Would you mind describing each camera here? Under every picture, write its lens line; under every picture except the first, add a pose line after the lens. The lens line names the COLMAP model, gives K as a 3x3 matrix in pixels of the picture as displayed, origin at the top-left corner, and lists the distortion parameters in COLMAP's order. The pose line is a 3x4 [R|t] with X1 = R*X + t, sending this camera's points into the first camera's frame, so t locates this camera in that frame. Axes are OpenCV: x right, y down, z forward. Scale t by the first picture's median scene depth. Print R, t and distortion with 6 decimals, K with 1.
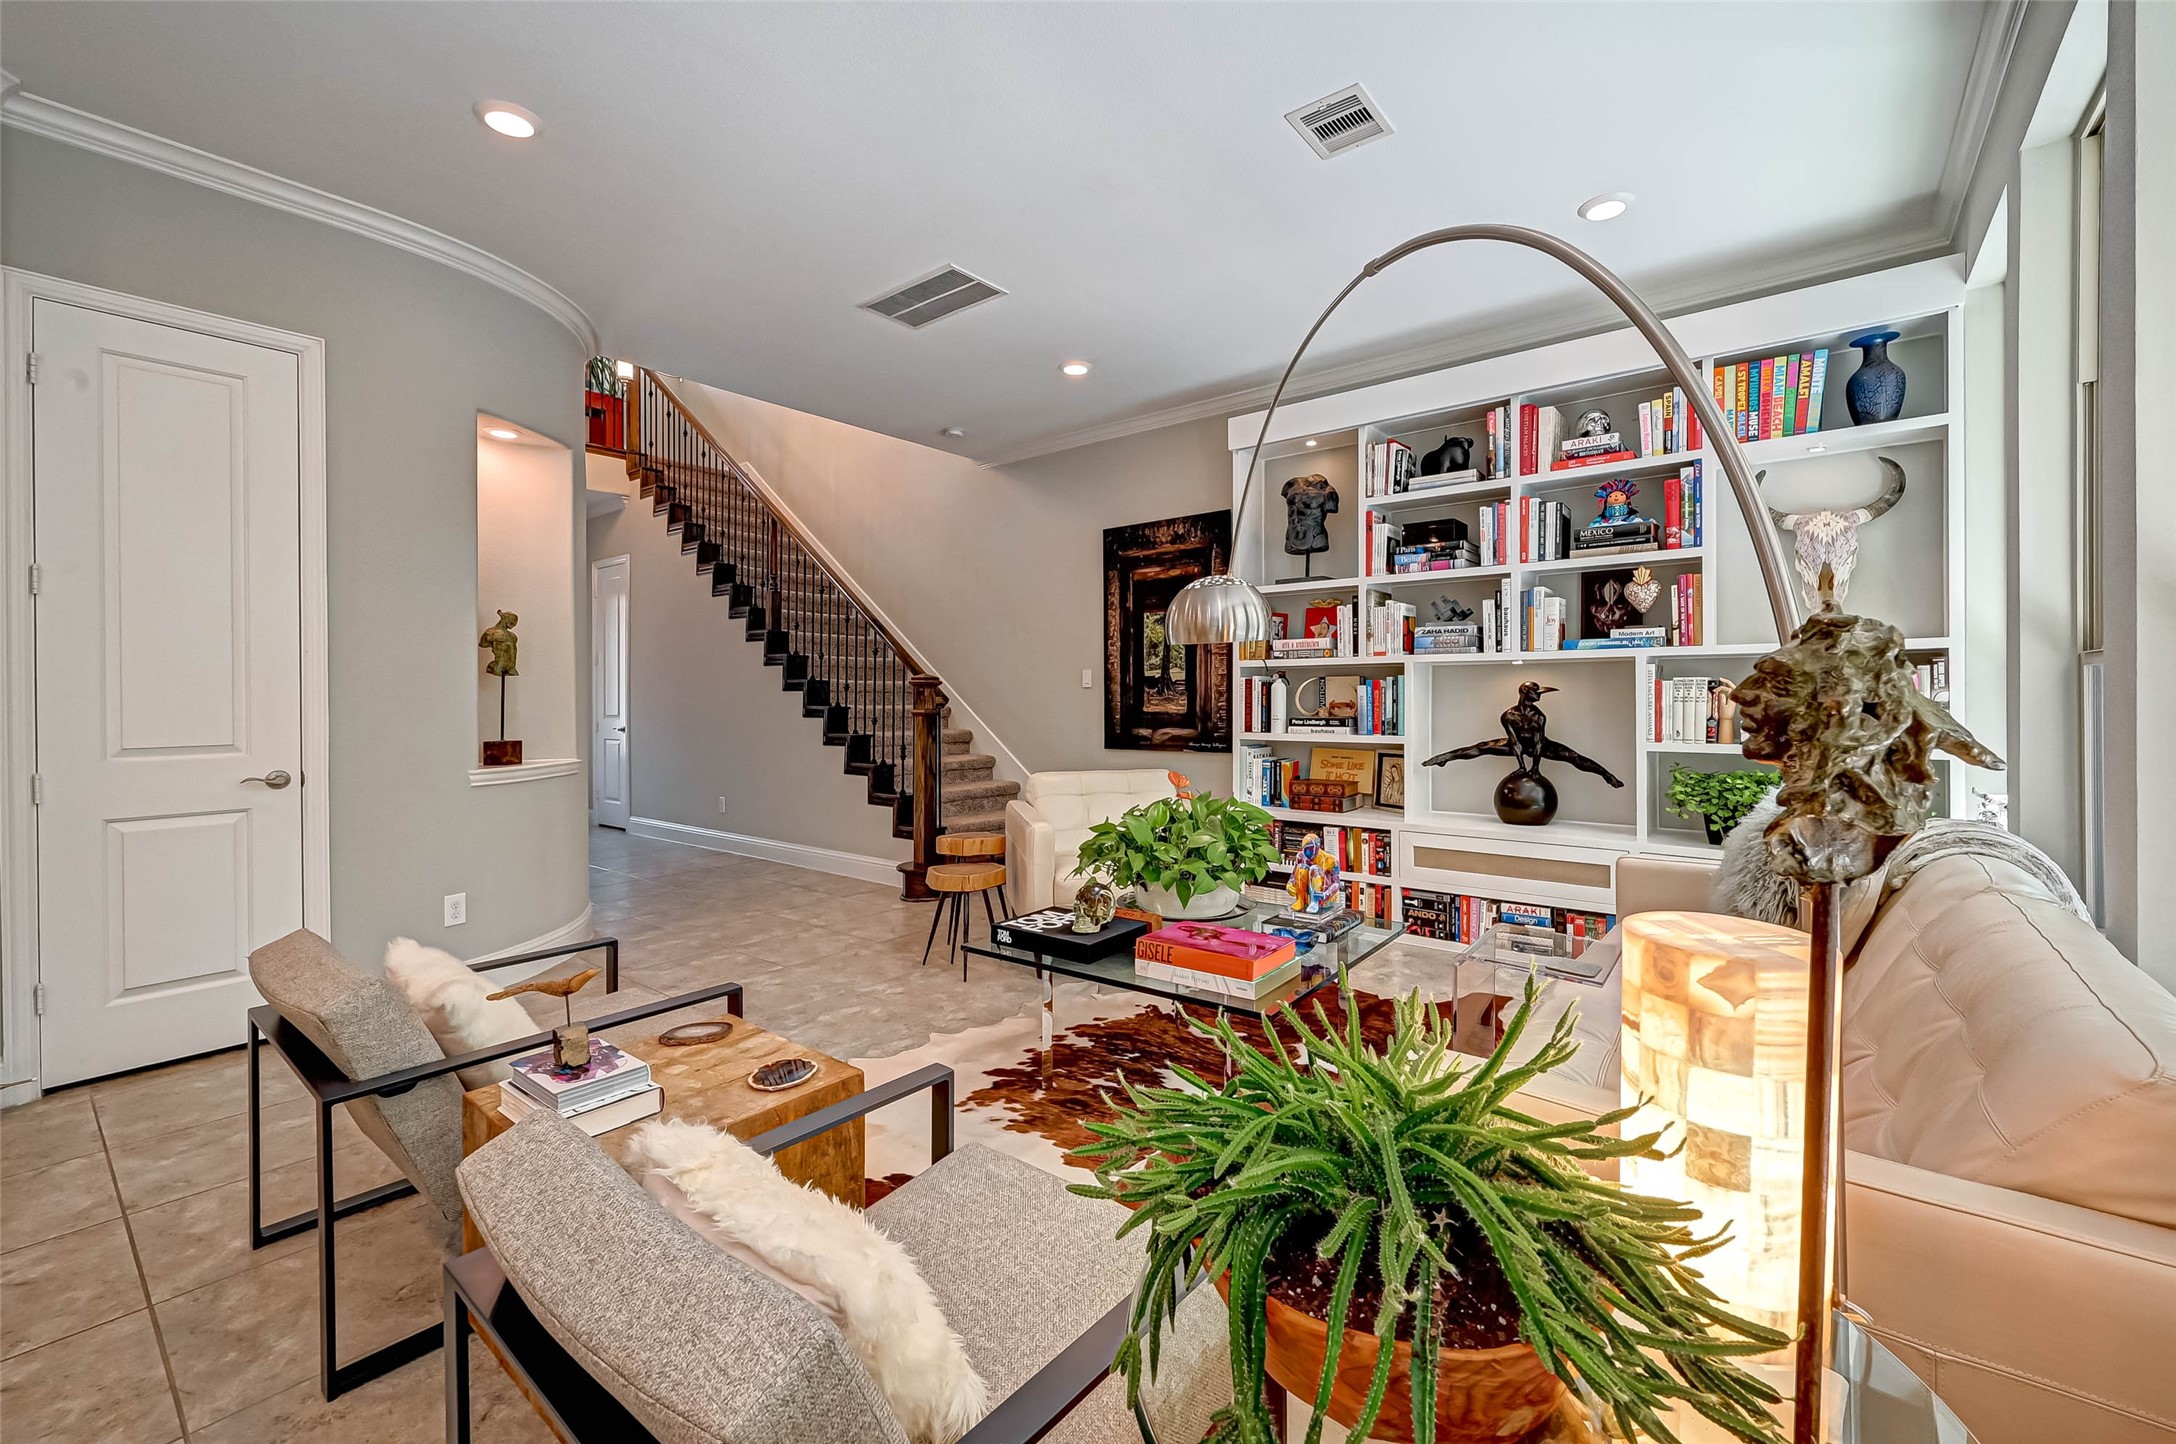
lens RADIAL K [[890.4, 0, 1125.9], [0, 890.4, 697.4], [0, 0, 1]] dist [-0.002816, -0.000238]
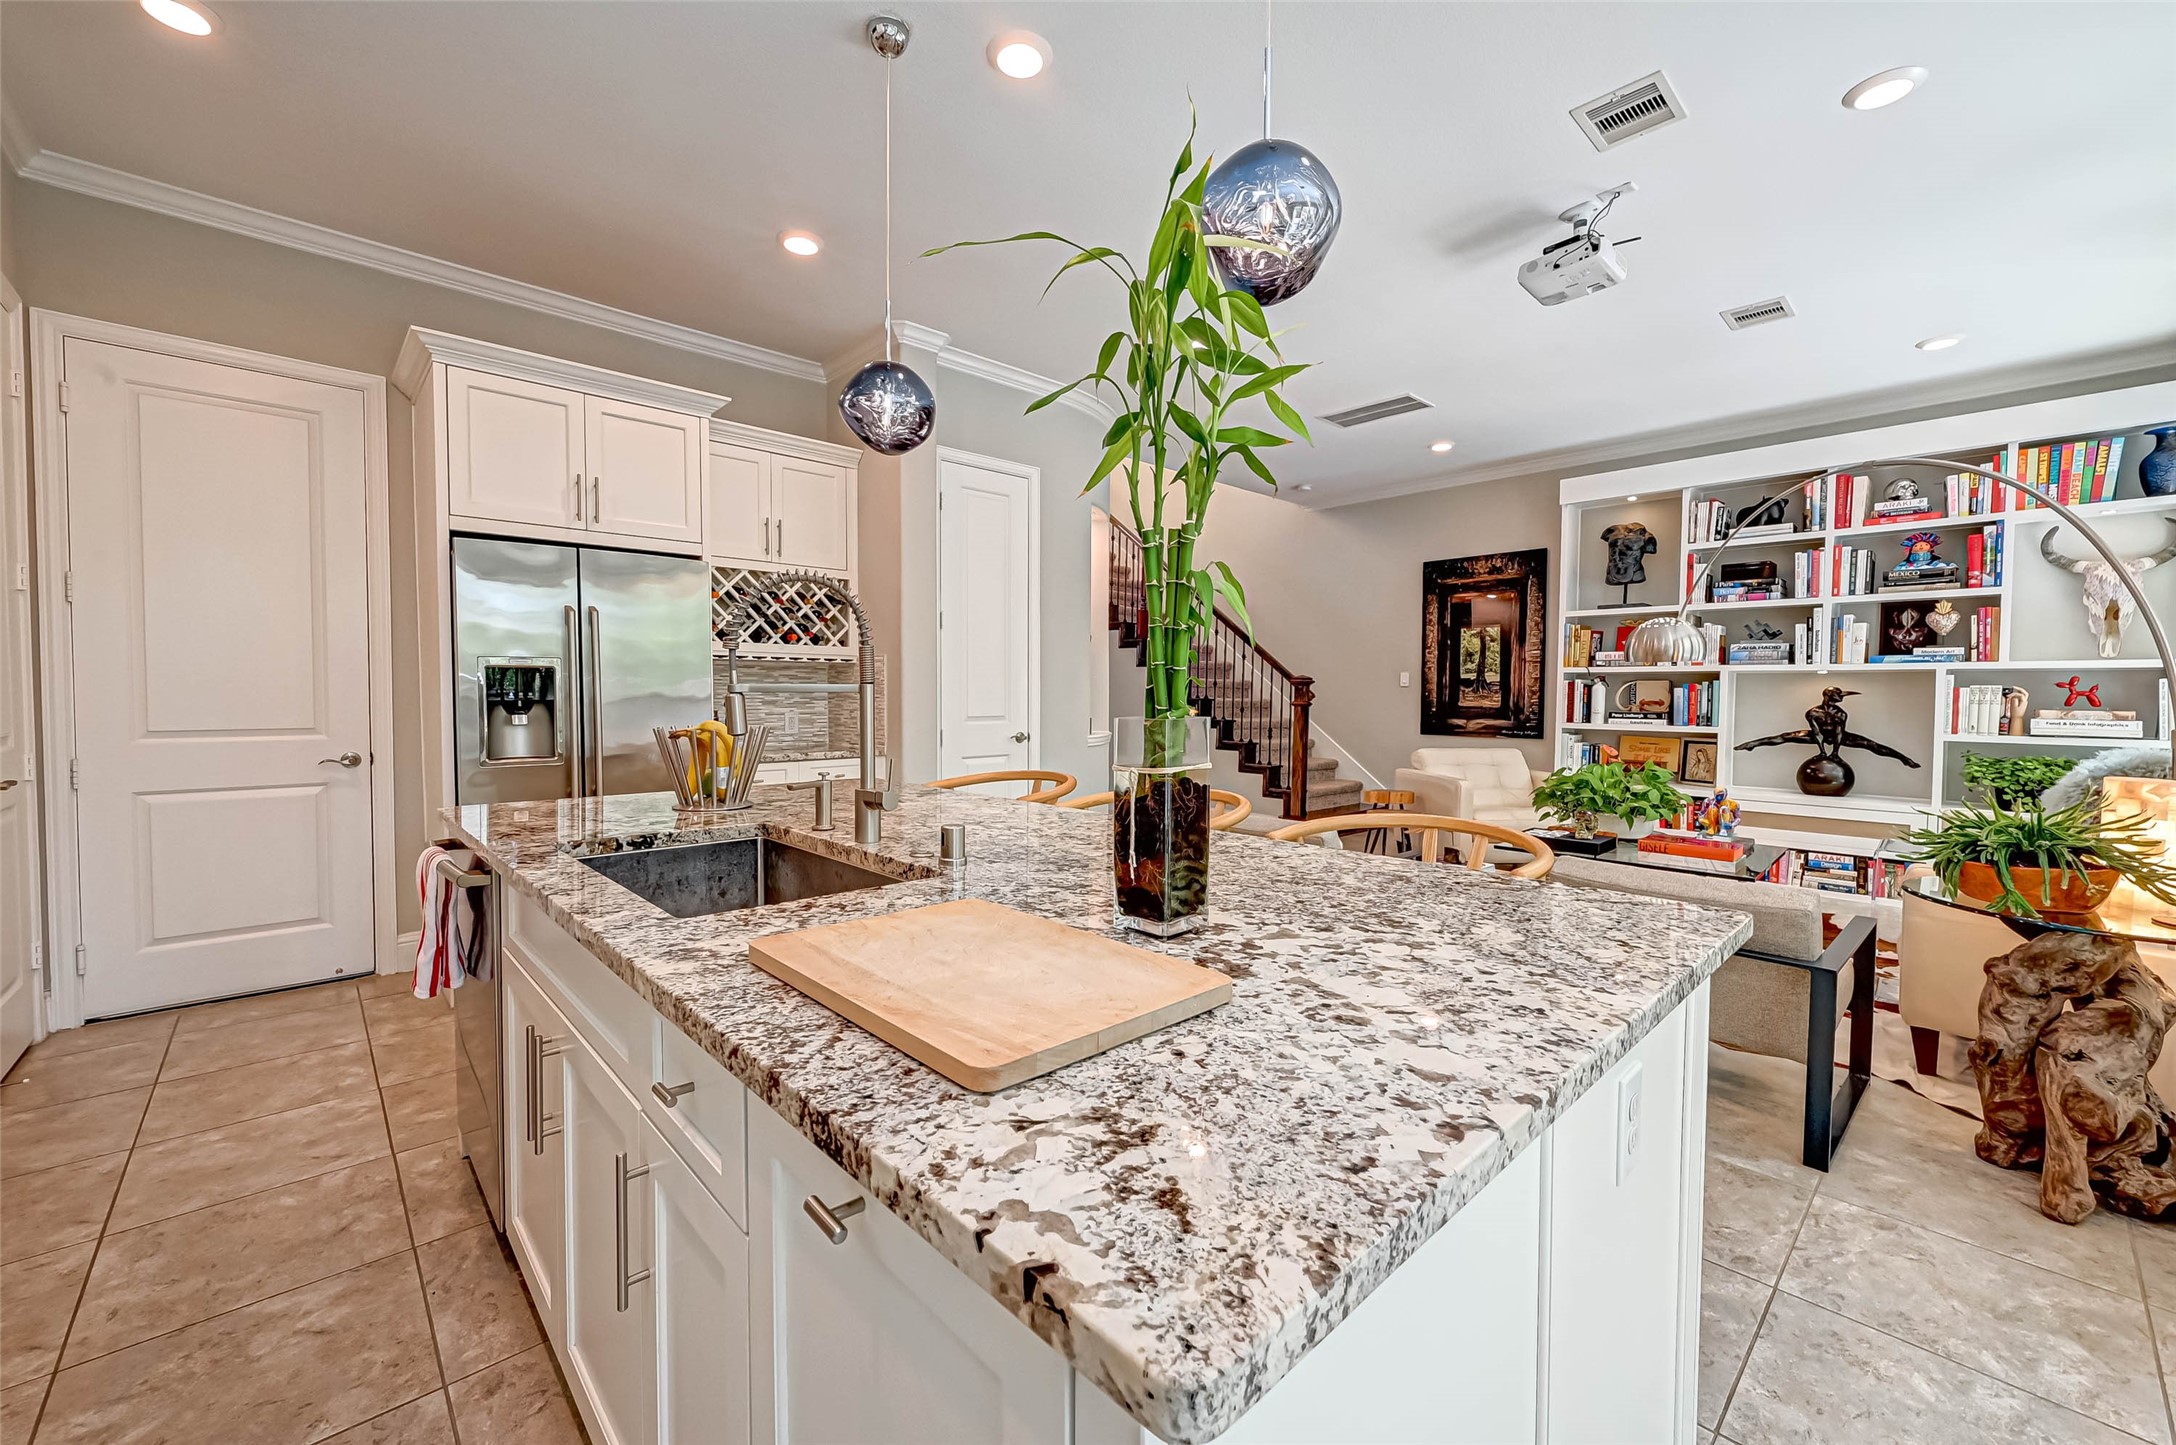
lens RADIAL K [[862.9, 0, 1089.4], [0, 862.9, 718.4], [0, 0, 1]] dist [-0.002589, 0.000294]
pose [[0.986863, 0.017811, -0.160573, -0.413327], [-0.013043, 0.999444, 0.030699, 0.003945], [0.161030, -0.028201, 0.986546, -0.417014]]
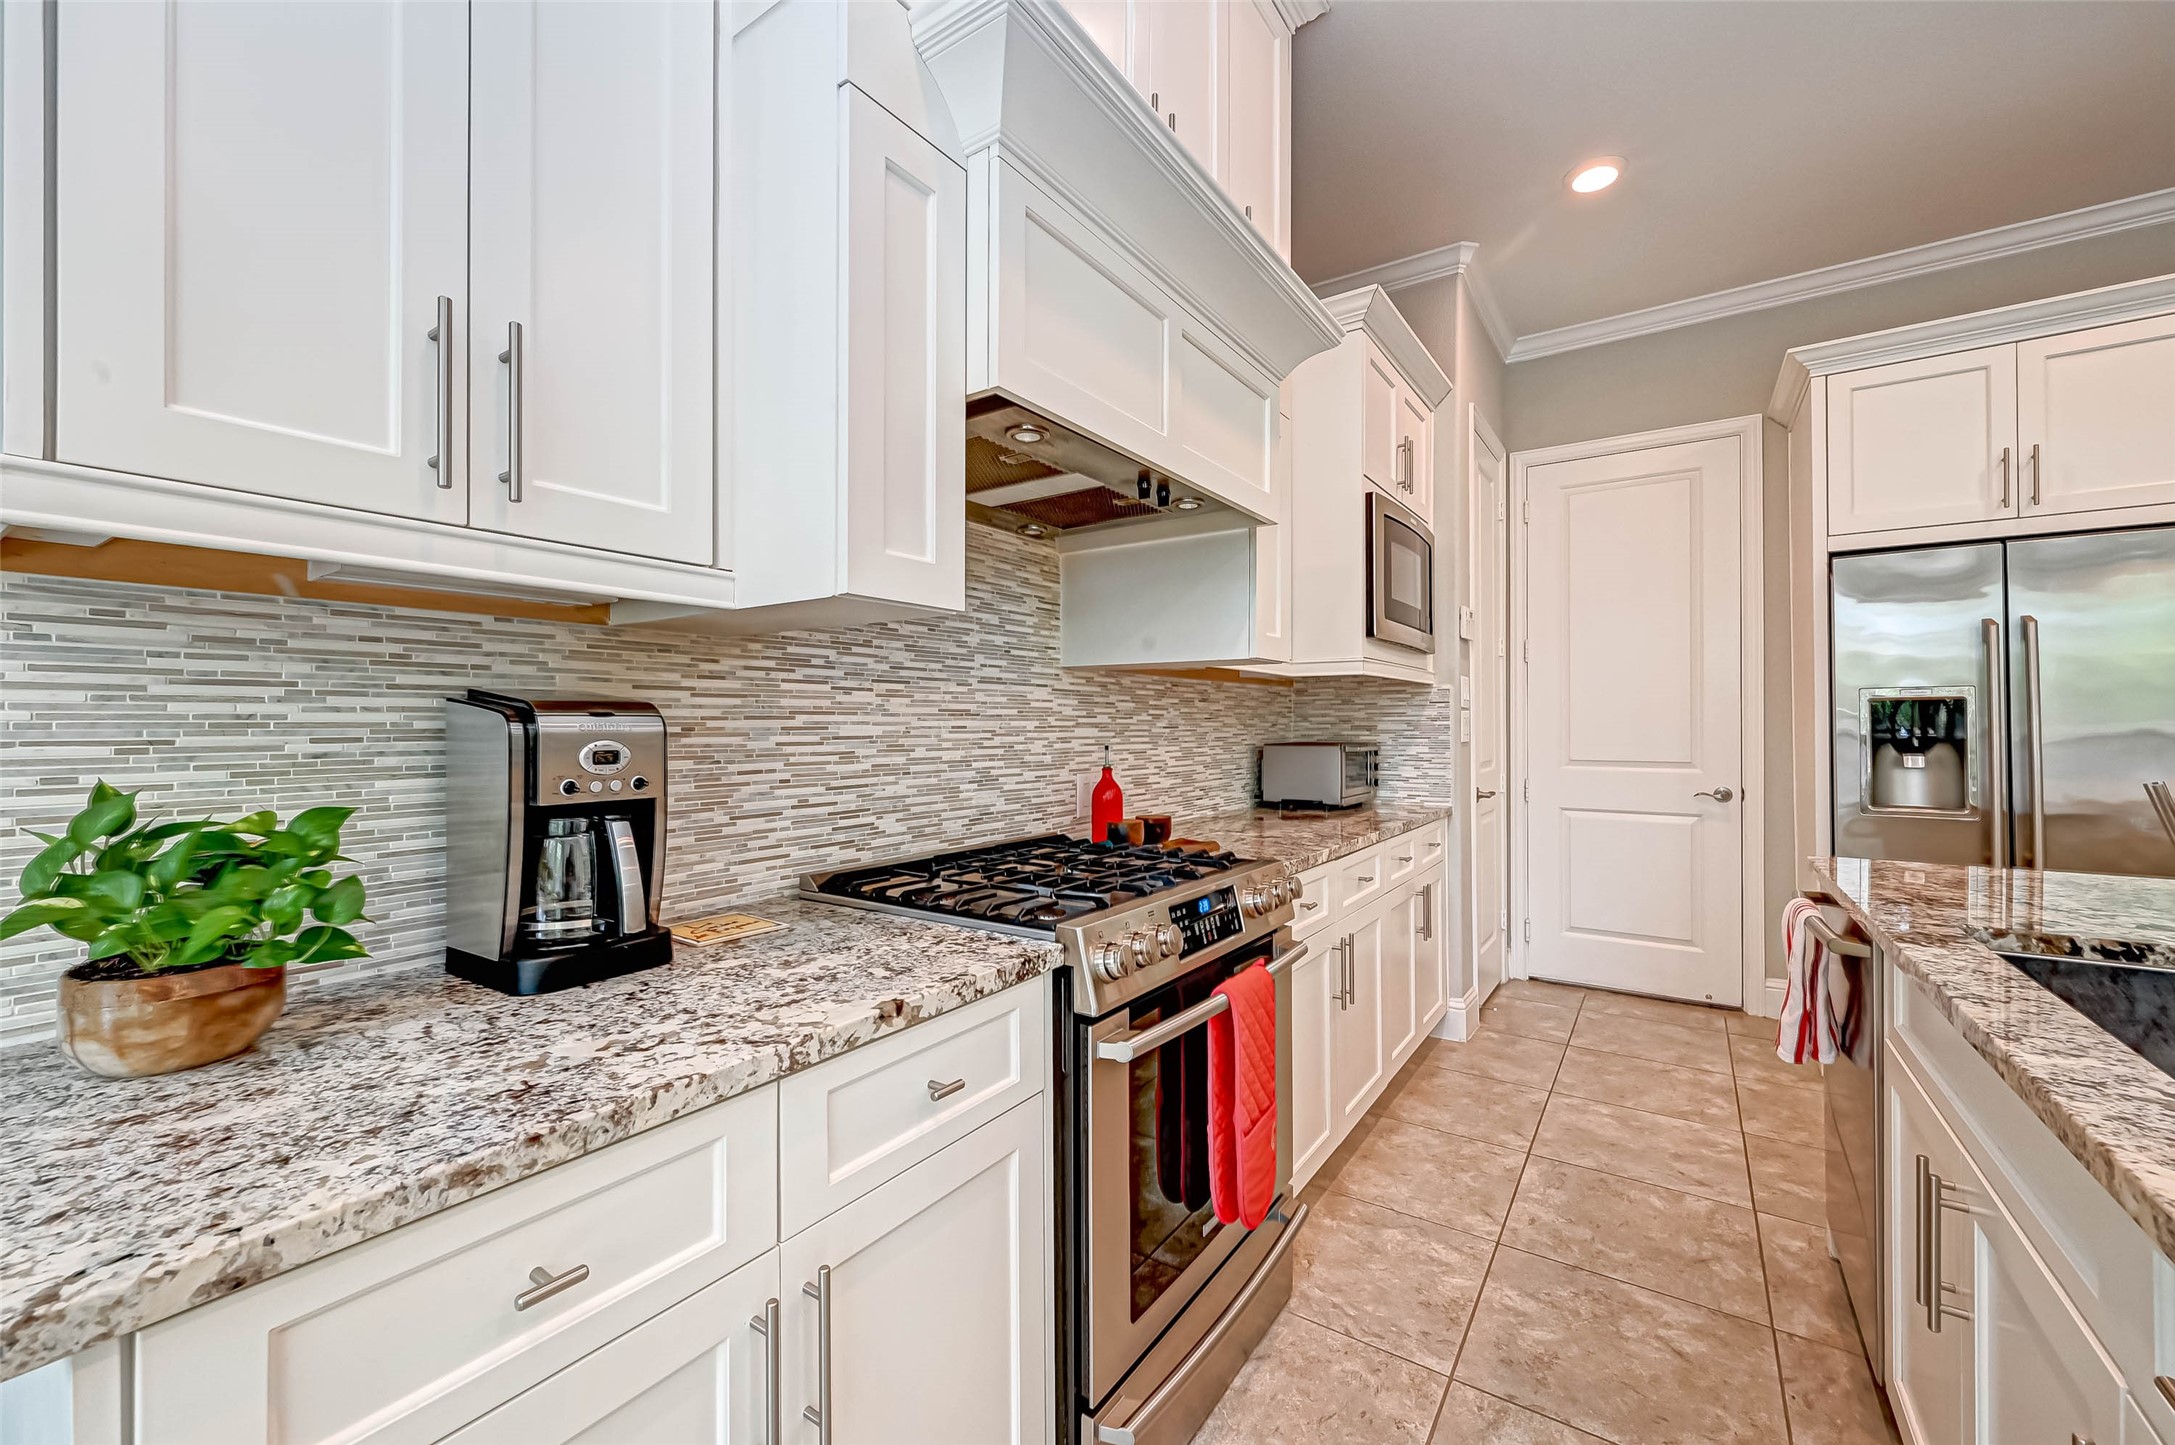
lens RADIAL K [[857.9, 0, 1082.9], [0, 857.9, 719.7], [0, 0, 1]] dist [-0.000342, 0.000613]
pose [[0.054892, 0.002447, -0.998489, -0.432416], [-0.001362, 0.999996, 0.002376, 0.003345], [0.998491, 0.001230, 0.054896, -0.395308]]
